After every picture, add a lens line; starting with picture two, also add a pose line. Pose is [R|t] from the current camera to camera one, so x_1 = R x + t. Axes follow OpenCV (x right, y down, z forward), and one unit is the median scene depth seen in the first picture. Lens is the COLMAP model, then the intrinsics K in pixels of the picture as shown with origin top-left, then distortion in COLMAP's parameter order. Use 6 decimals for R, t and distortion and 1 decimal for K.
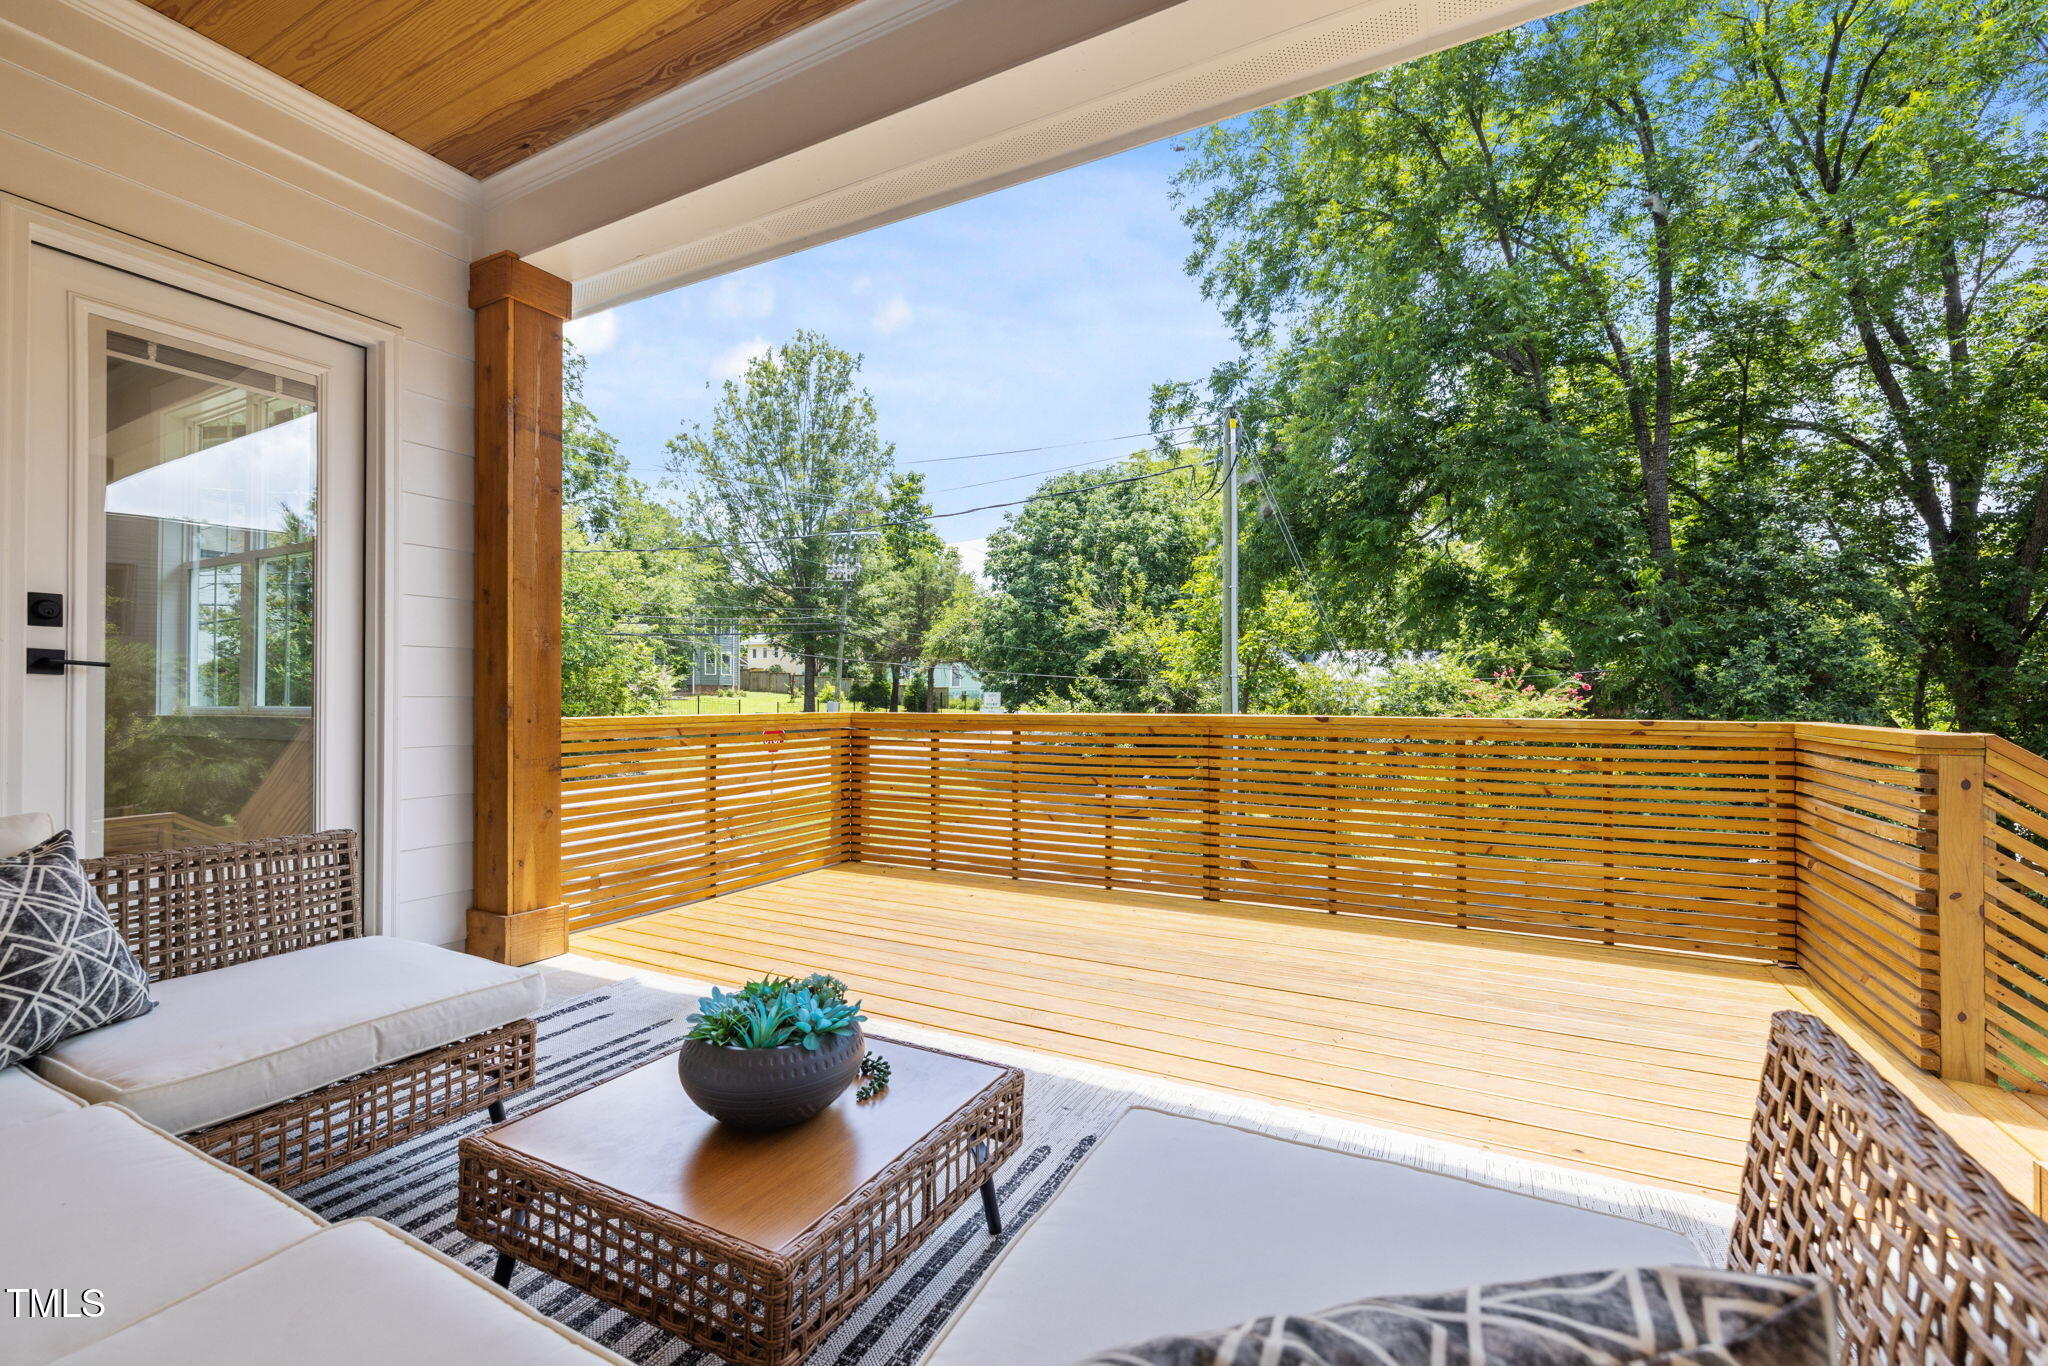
lens RADIAL K [[865.1, 0, 1027.6], [0, 865.1, 693.8], [0, 0, 1]] dist [0.000290, 0.000262]
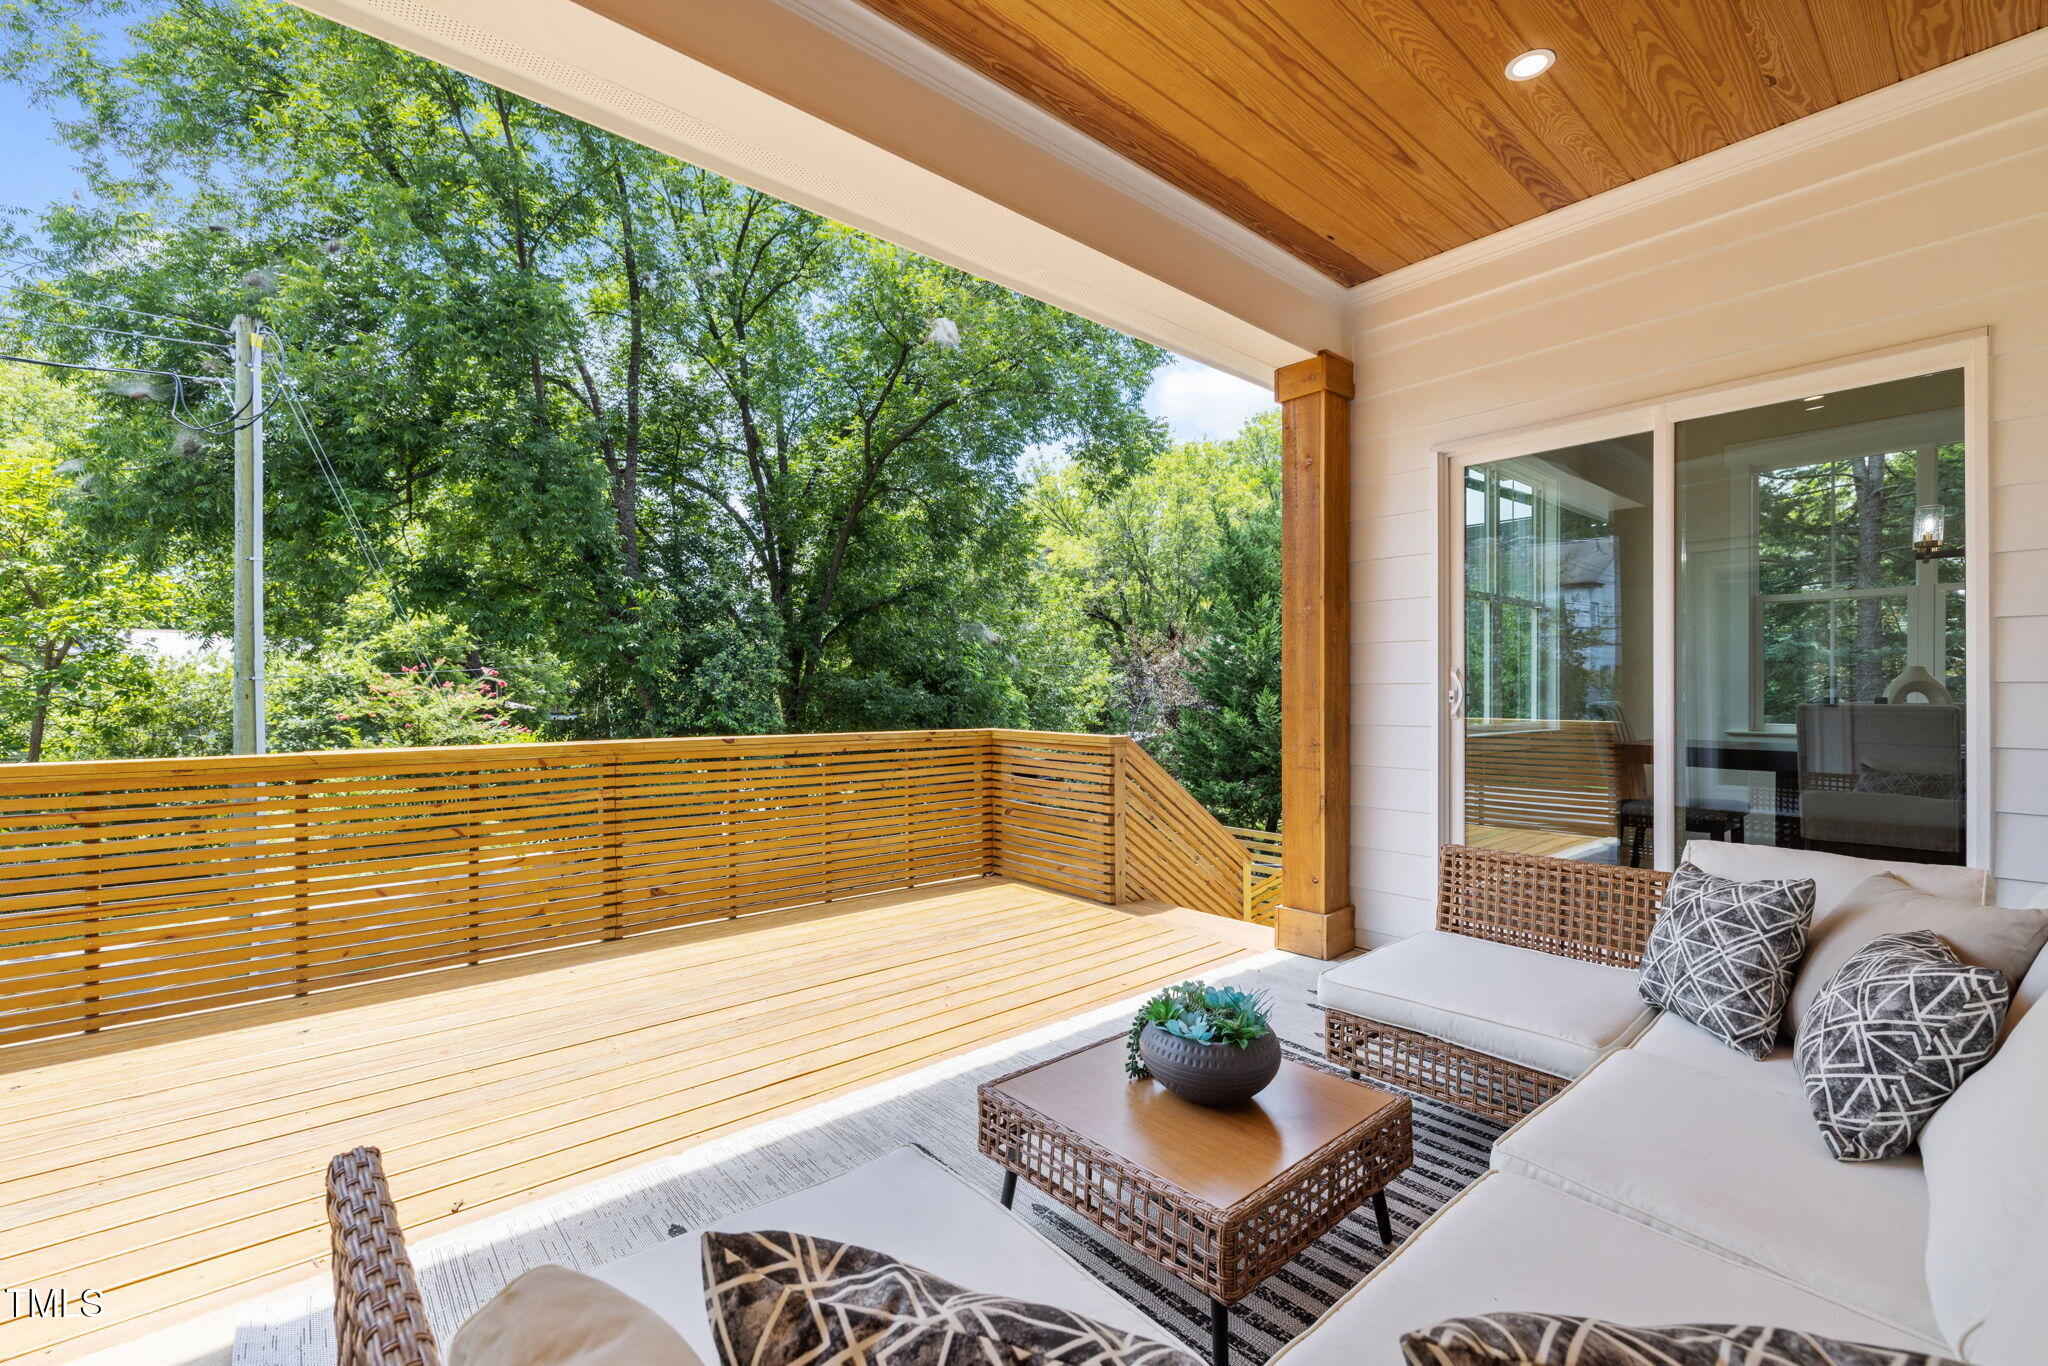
lens RADIAL K [[865.1, 0, 1021.1], [0, 865.1, 697.2], [0, 0, 1]] dist [0.000290, 0.000262]
pose [[0.379509, -0.009730, 0.925137, -0.187580], [-0.002517, 0.999930, 0.011550, -0.014015], [-0.925185, -0.006712, 0.379458, 0.092233]]
